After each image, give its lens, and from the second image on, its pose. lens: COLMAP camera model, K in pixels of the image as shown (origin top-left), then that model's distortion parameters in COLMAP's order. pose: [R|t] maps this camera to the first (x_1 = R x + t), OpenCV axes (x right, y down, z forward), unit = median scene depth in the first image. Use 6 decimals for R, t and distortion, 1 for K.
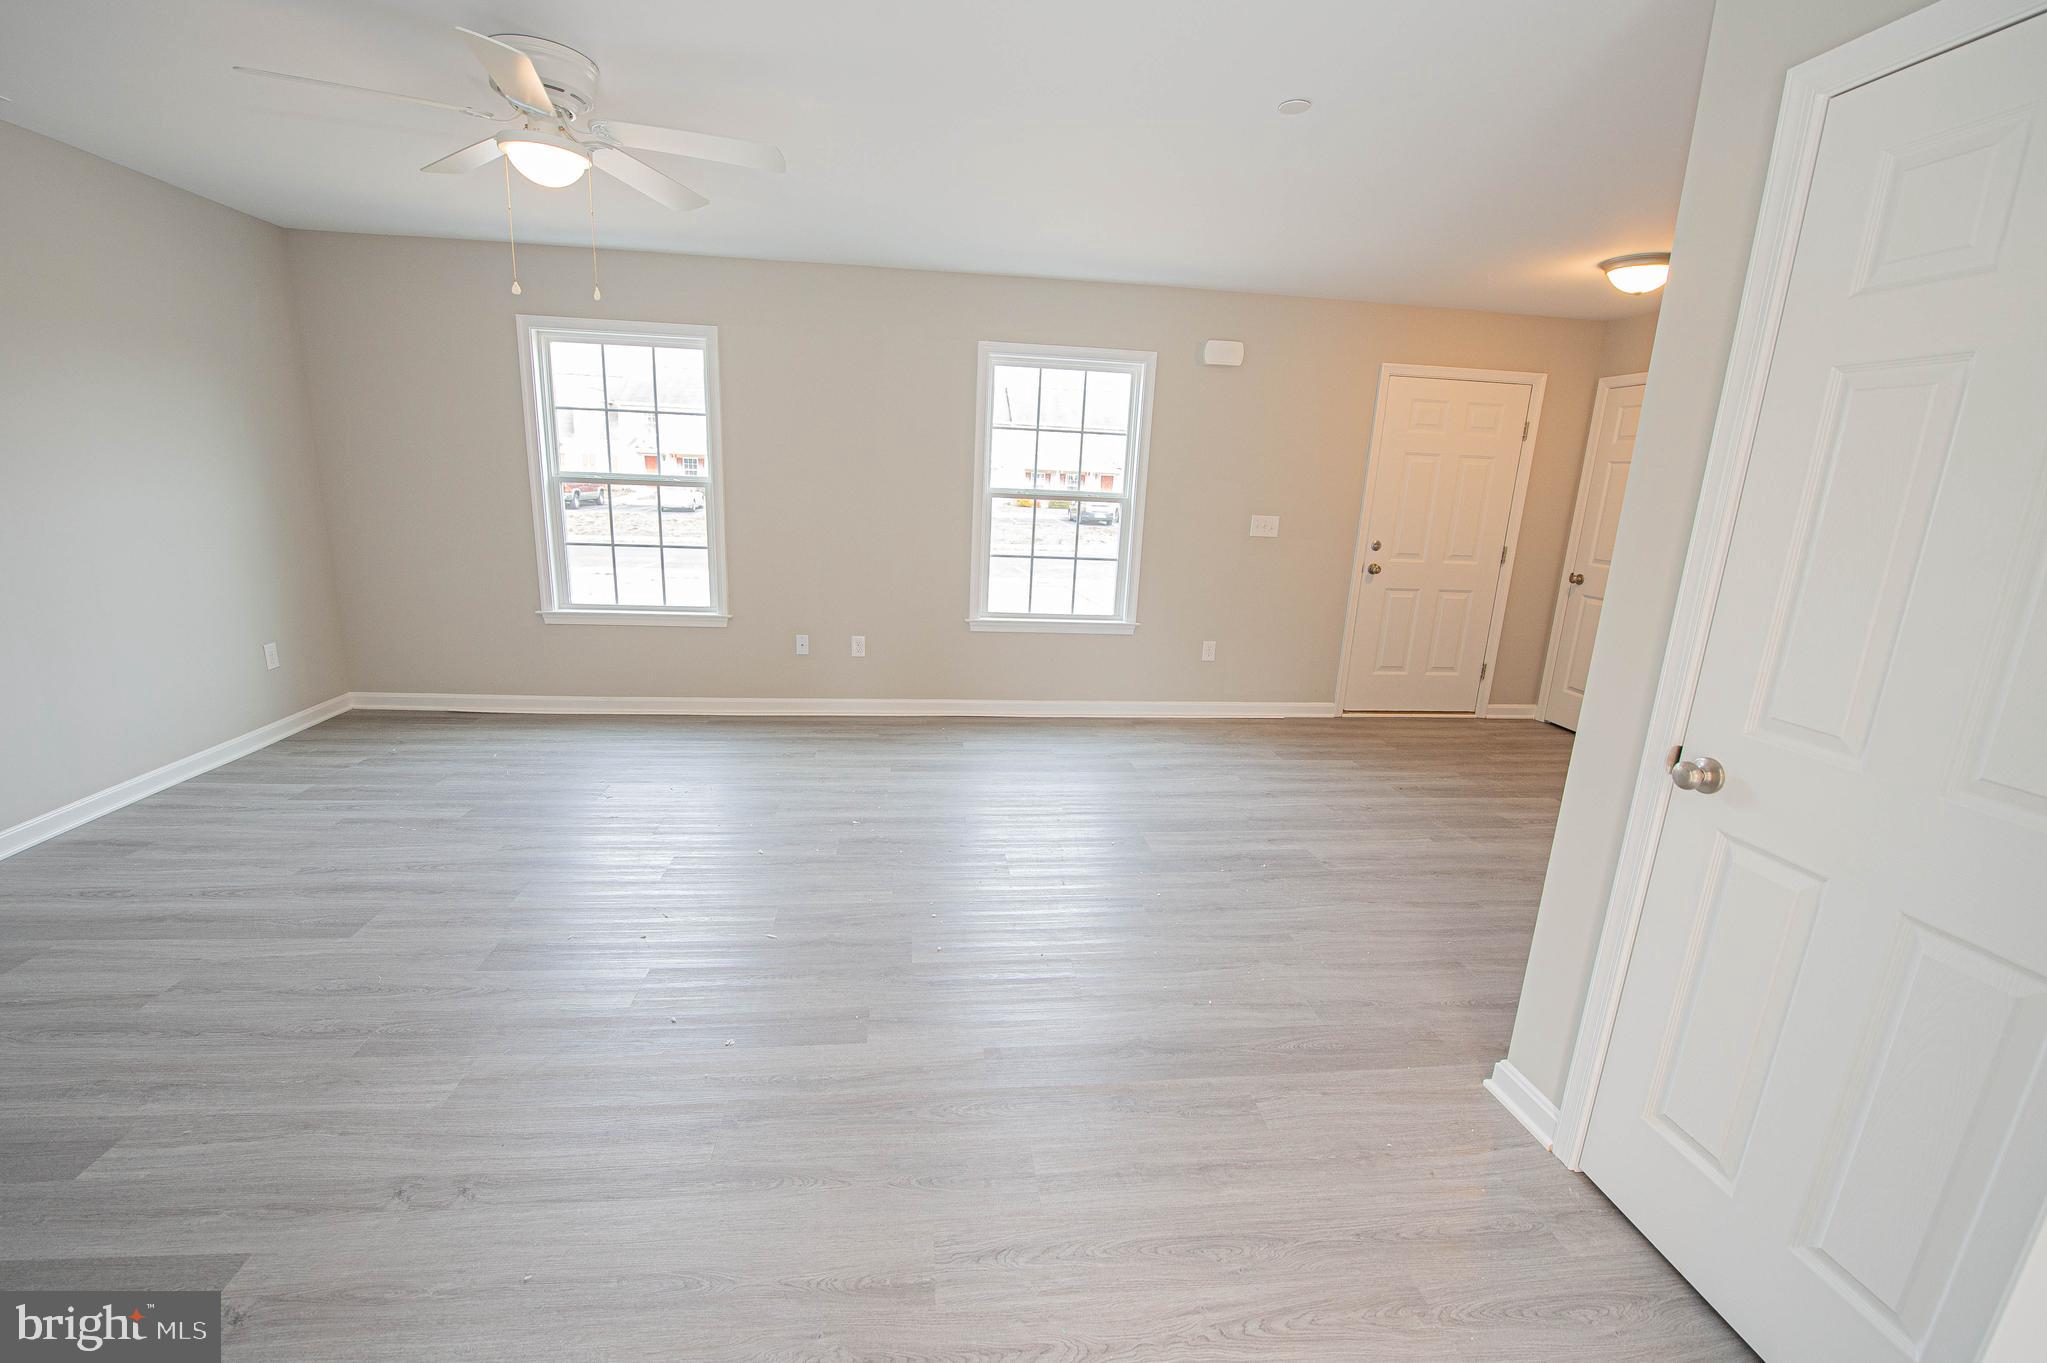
lens RADIAL K [[848.6, 0, 1009.4], [0, 848.6, 683.8], [0, 0, 1]] dist [-0.021112, -0.000344]
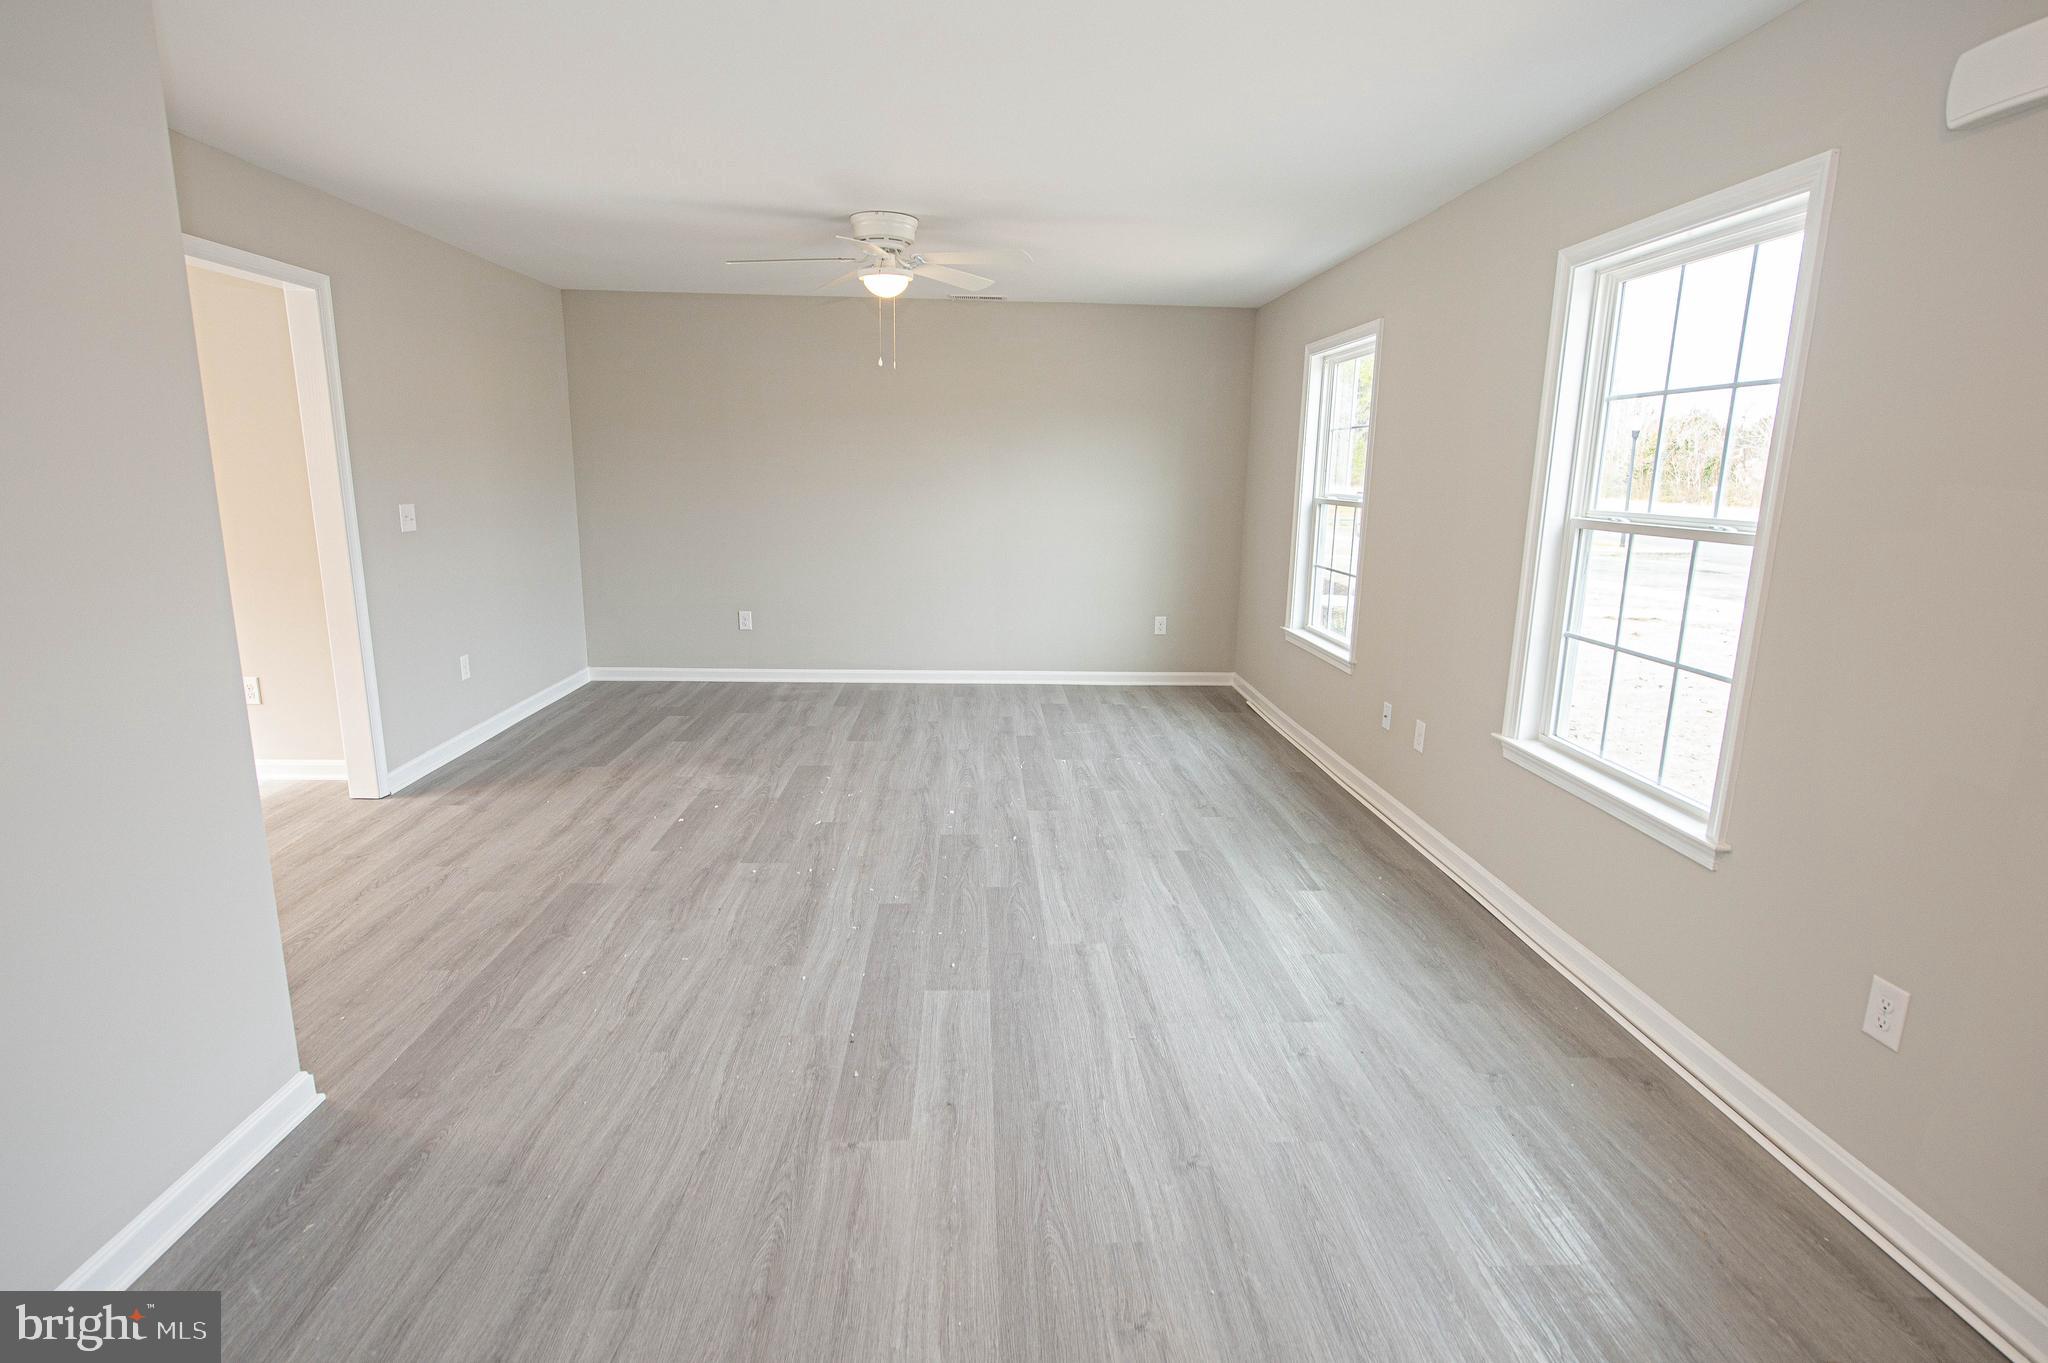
lens RADIAL K [[999.1, 0, 1024.0], [0, 999.1, 681.5], [0, 0, 1]] dist [-0.010906, -0.000738]
pose [[-0.067429, 0.165253, -0.983943, 0.717826], [-0.258106, 0.949728, 0.177194, -0.166542], [0.963761, 0.265910, -0.021386, 0.780490]]
